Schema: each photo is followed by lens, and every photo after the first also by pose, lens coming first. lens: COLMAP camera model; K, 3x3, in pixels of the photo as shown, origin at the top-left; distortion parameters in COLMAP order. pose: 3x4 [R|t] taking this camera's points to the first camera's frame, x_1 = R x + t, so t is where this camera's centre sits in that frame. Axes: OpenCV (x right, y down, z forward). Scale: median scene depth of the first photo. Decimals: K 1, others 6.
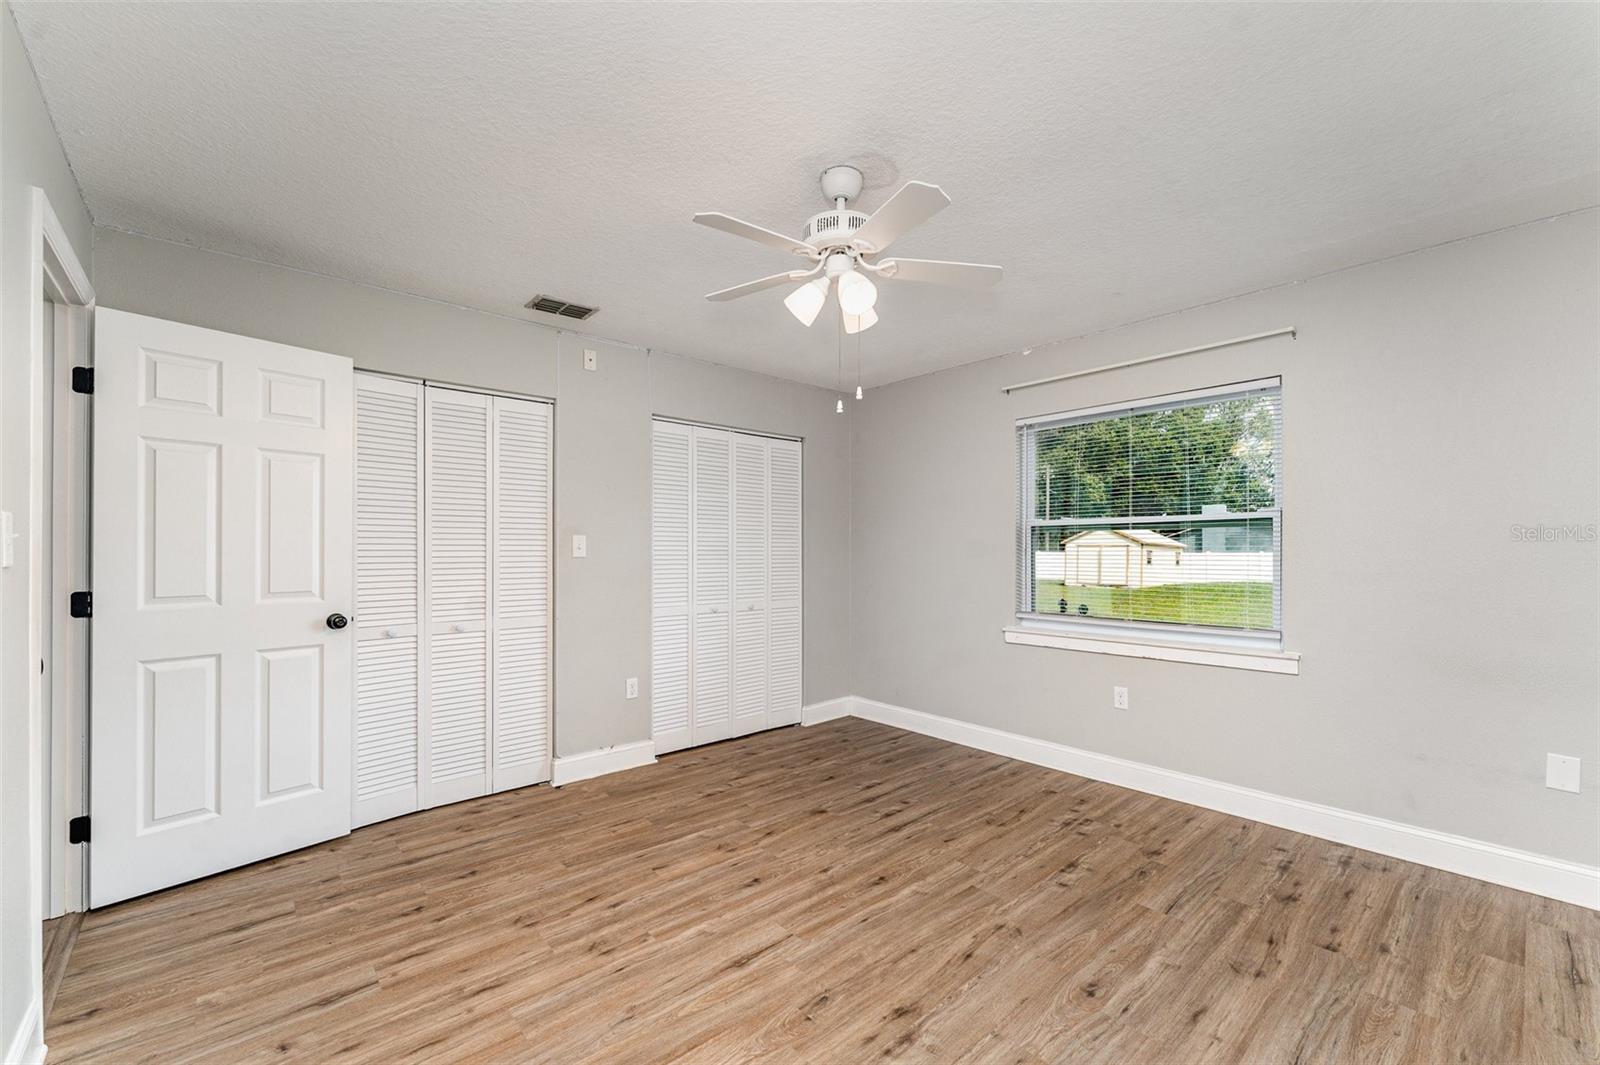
lens RADIAL K [[645.6, 0, 792.3], [0, 645.6, 545.3], [0, 0, 1]] dist [0.001056, 0.000434]
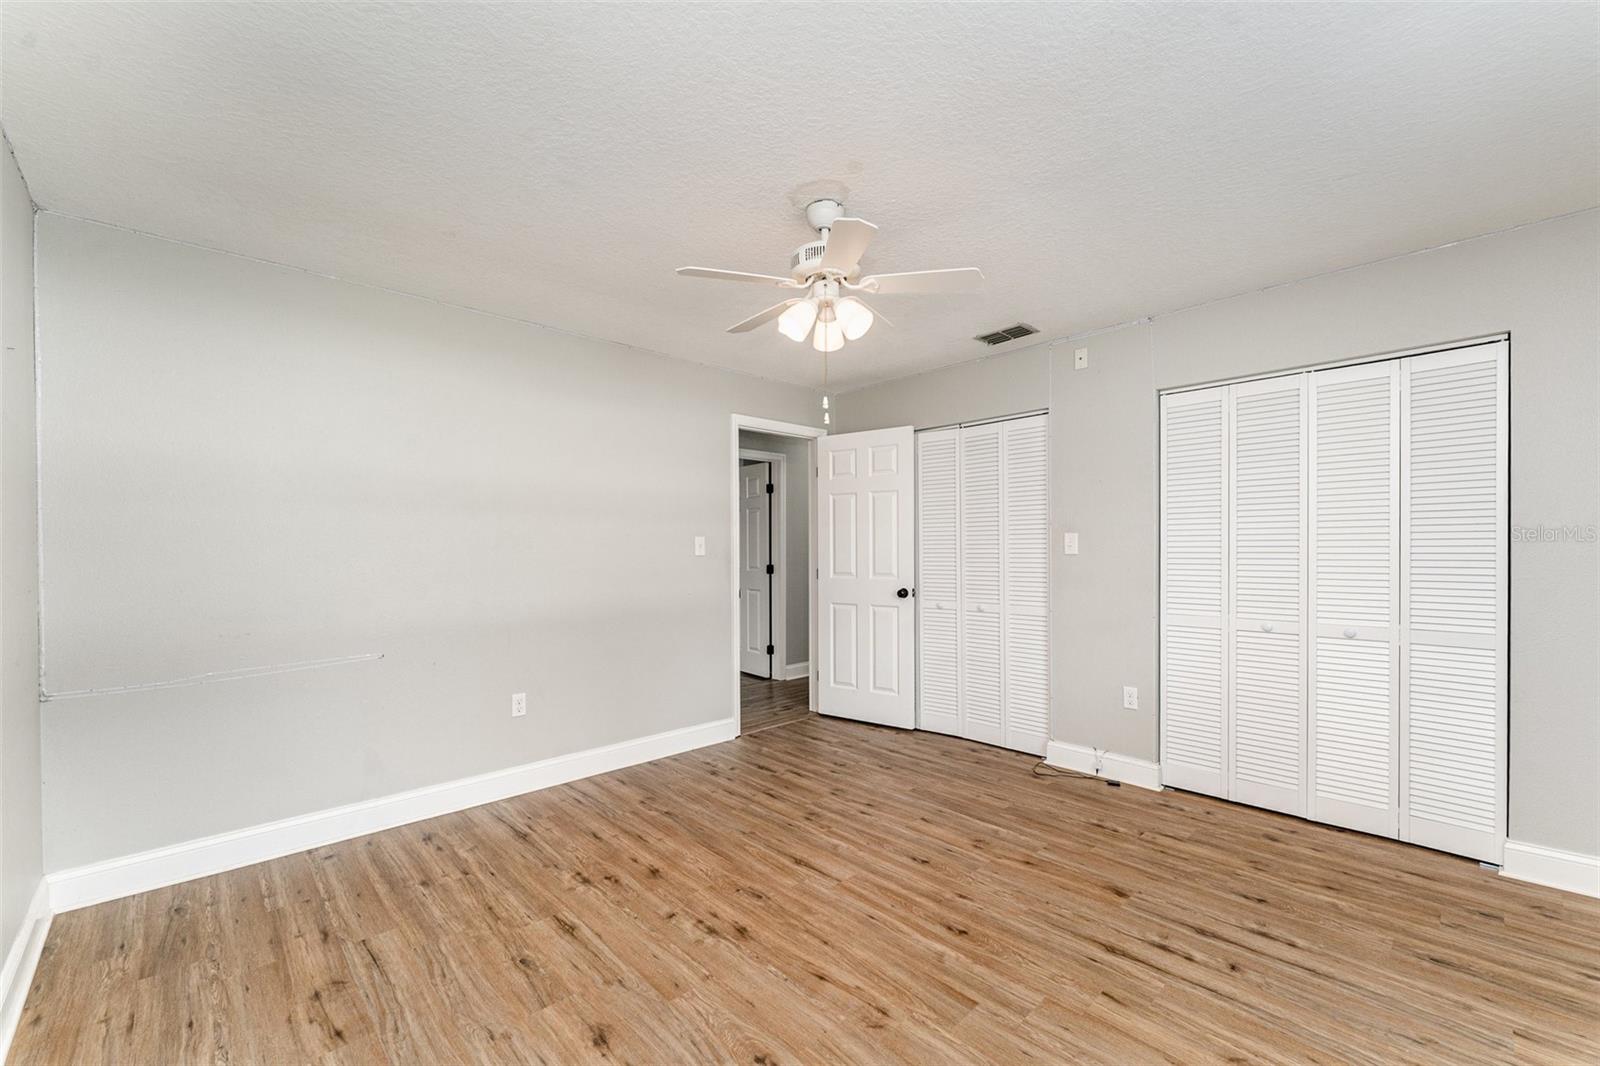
lens RADIAL K [[647.7, 0, 808.7], [0, 647.7, 545.9], [0, 0, 1]] dist [0.000775, -0.000581]
pose [[0.055919, -0.006227, -0.998416, 0.833659], [0.013758, 0.999890, -0.005465, 0.006431], [0.998341, -0.013430, 0.055998, 0.639075]]
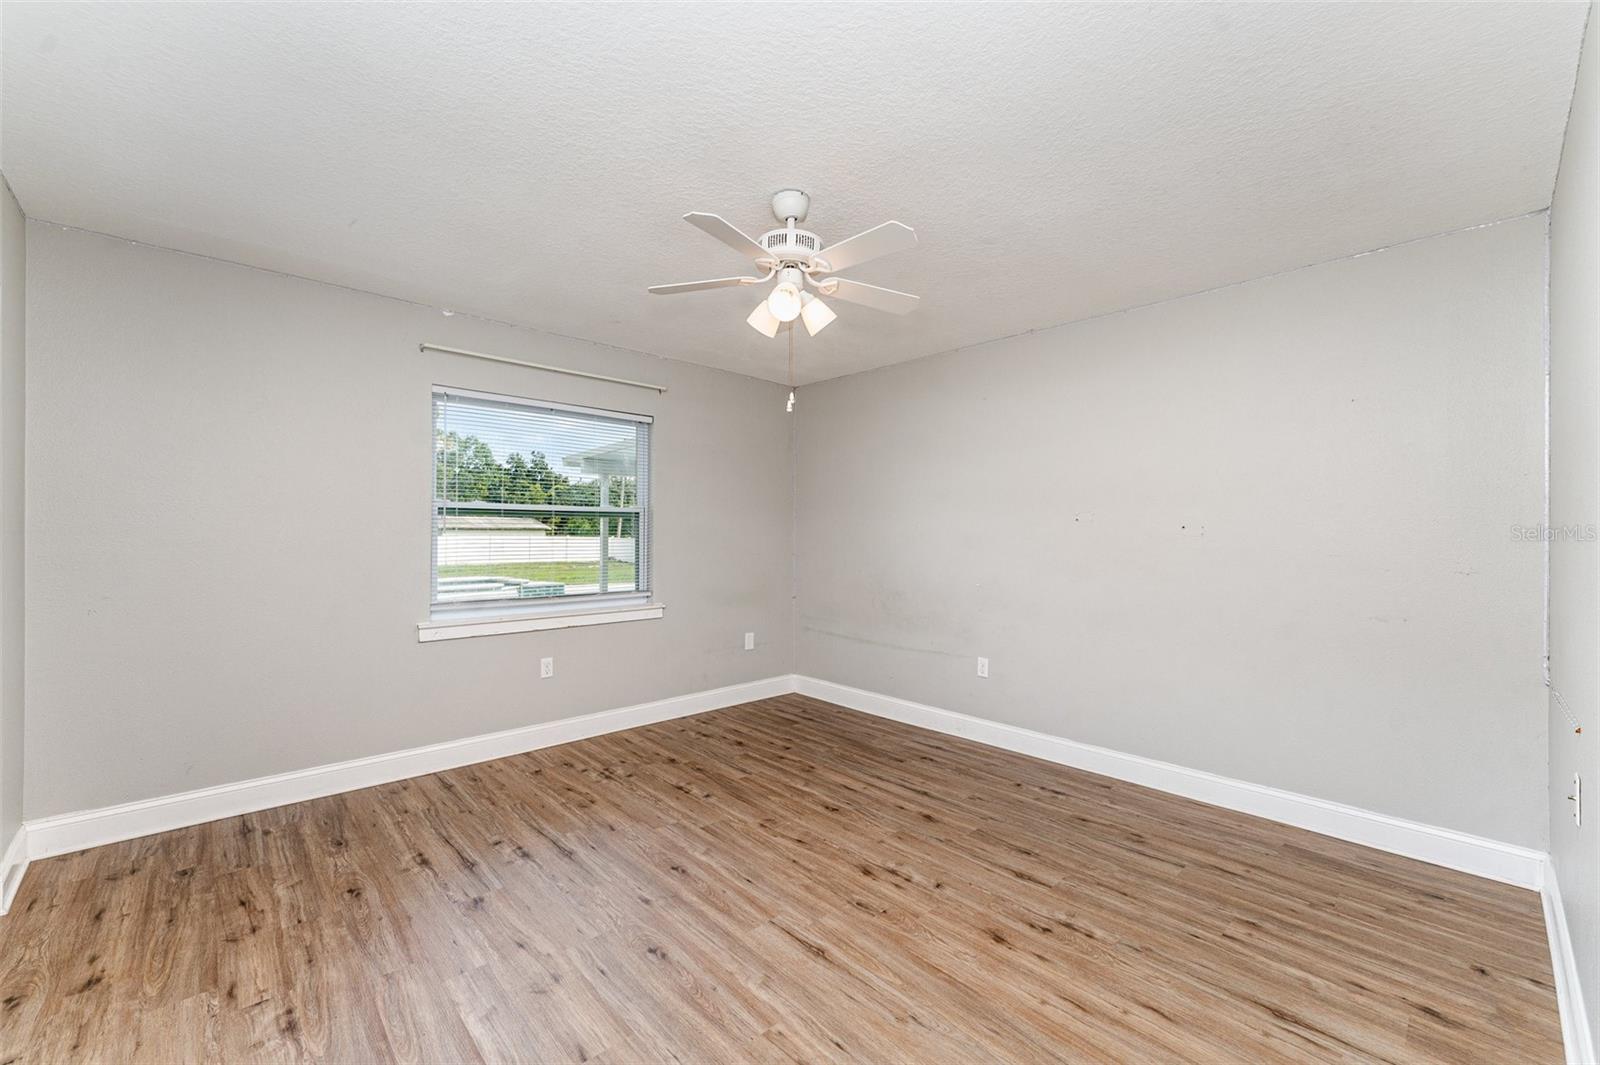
lens RADIAL K [[645.6, 0, 792.9], [0, 645.6, 532.1], [0, 0, 1]] dist [0.001056, 0.000434]
pose [[-0.022198, 0.005013, 0.999741, -0.723526], [-0.013385, 0.999896, -0.005311, 0.004161], [-0.999664, -0.013500, -0.022128, 0.717621]]
